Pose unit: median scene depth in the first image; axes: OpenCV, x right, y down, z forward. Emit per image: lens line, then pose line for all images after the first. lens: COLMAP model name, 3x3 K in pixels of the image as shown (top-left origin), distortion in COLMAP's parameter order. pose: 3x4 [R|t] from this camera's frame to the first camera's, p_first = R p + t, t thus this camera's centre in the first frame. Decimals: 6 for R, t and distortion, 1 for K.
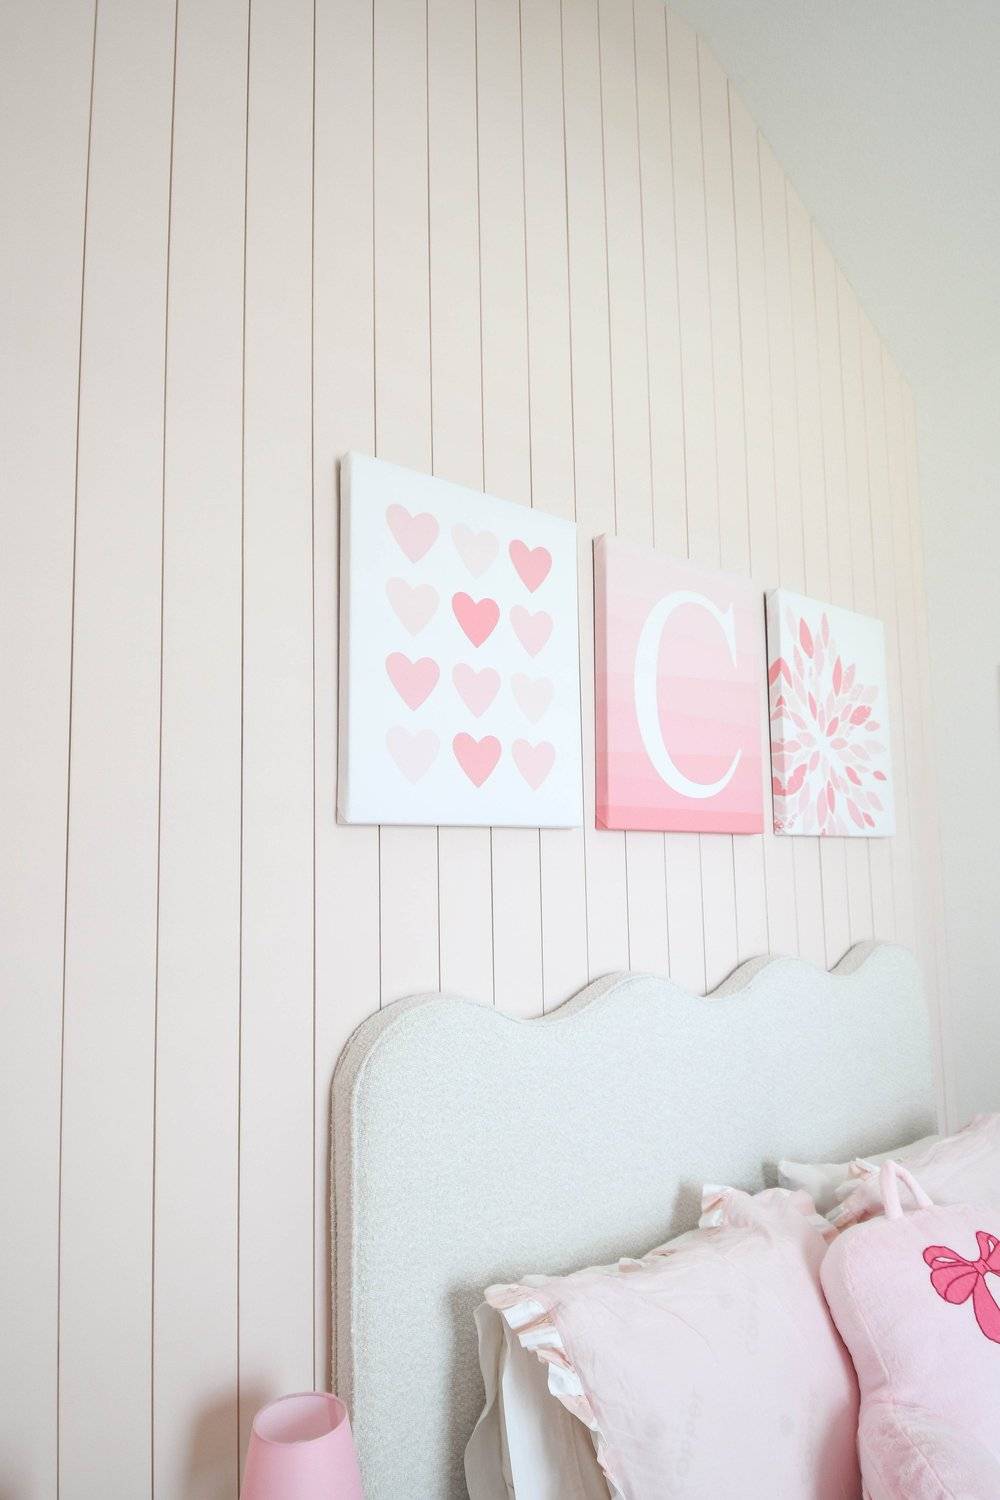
lens RADIAL K [[844.1, 0, 497.0], [0, 844.1, 795.1], [0, 0, 1]] dist [0.015185, -0.040190]
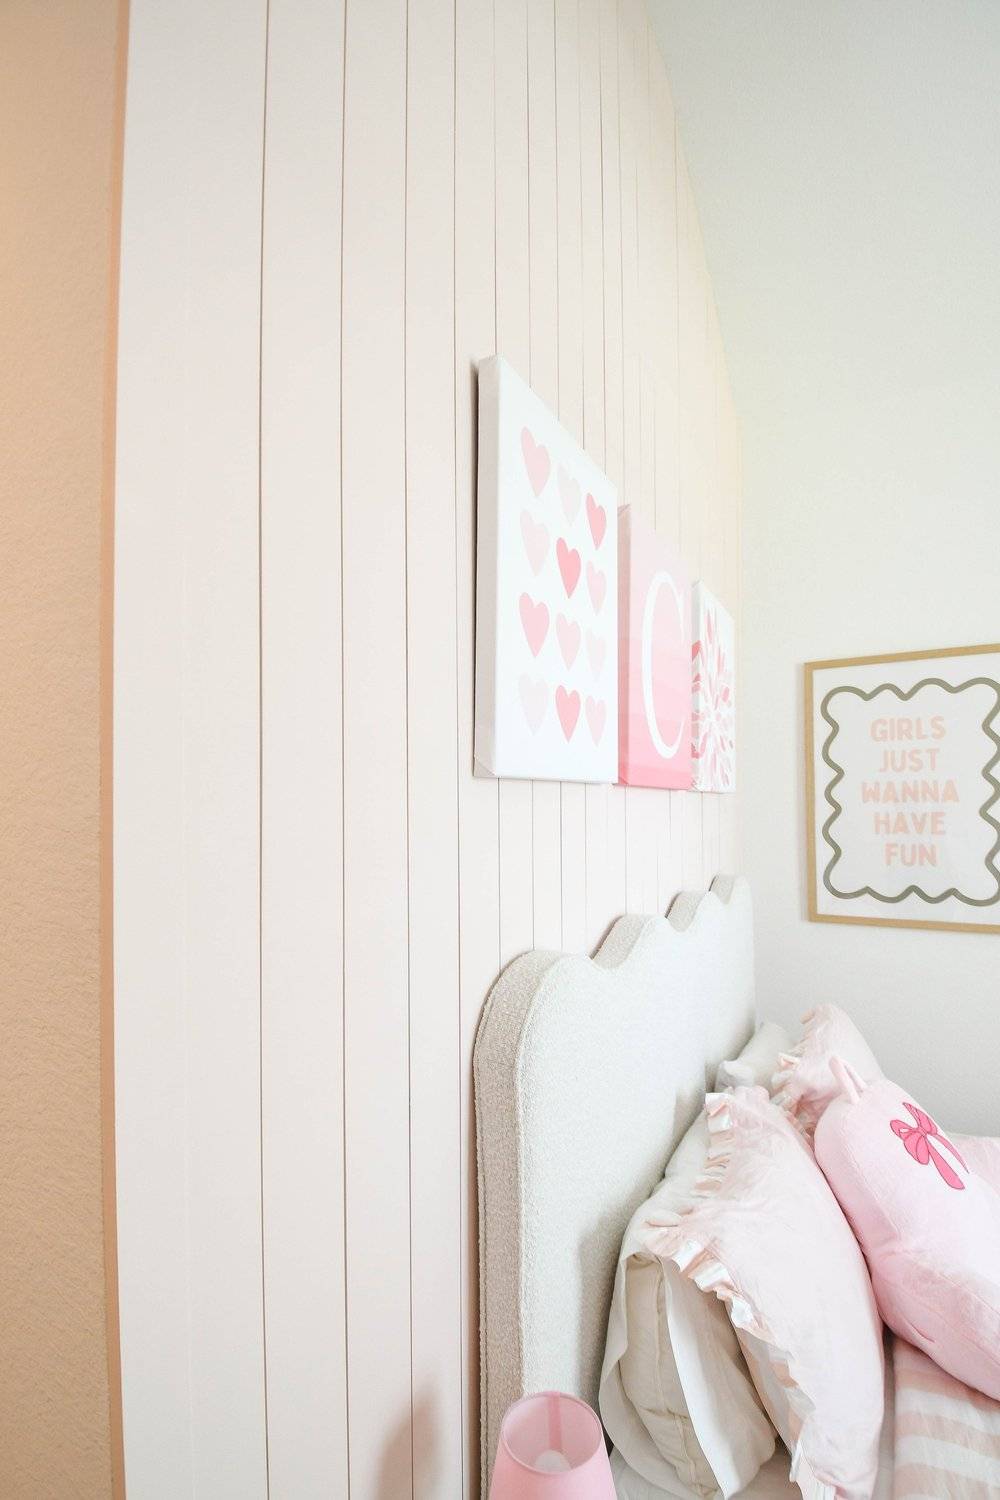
lens RADIAL K [[696.0, 0, 498.8], [0, 696.0, 797.3], [0, 0, 1]] dist [0.002597, -0.027809]
pose [[0.924706, 0.021253, 0.380088, -0.358022], [-0.050904, 0.996377, 0.068131, 0.003793], [-0.377263, -0.082349, 0.922438, 0.239753]]
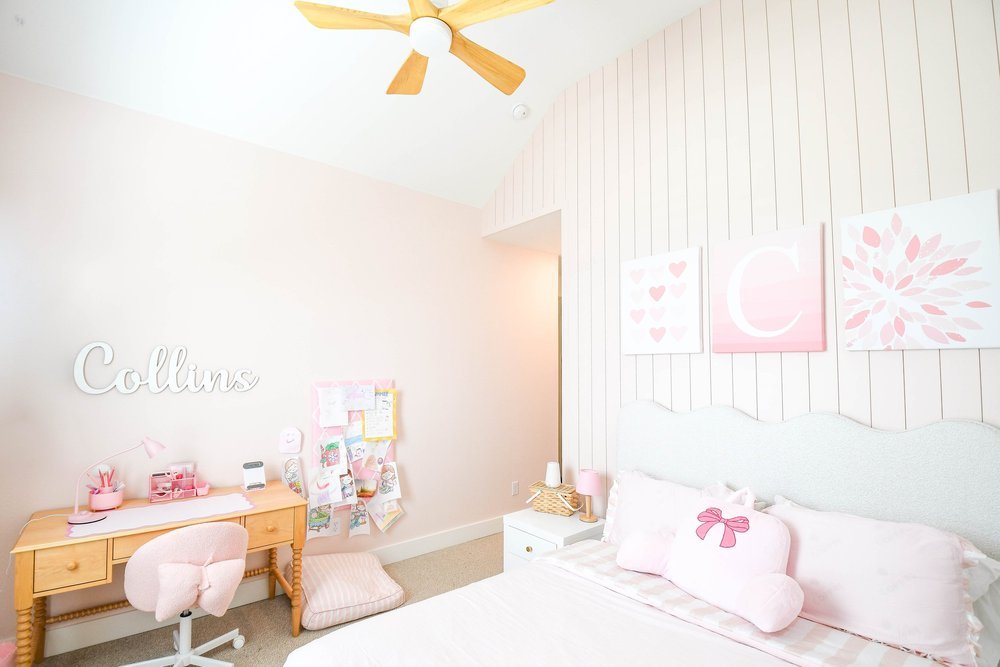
lens RADIAL K [[483.5, 0, 500.0], [0, 483.5, 333.5], [0, 0, 1]] dist [0.005720, -0.021256]
pose [[0.069556, -0.058969, -0.995834, 1.658031], [0.080724, 0.995310, -0.053299, 0.004447], [0.994307, -0.076680, 0.073990, 0.196363]]
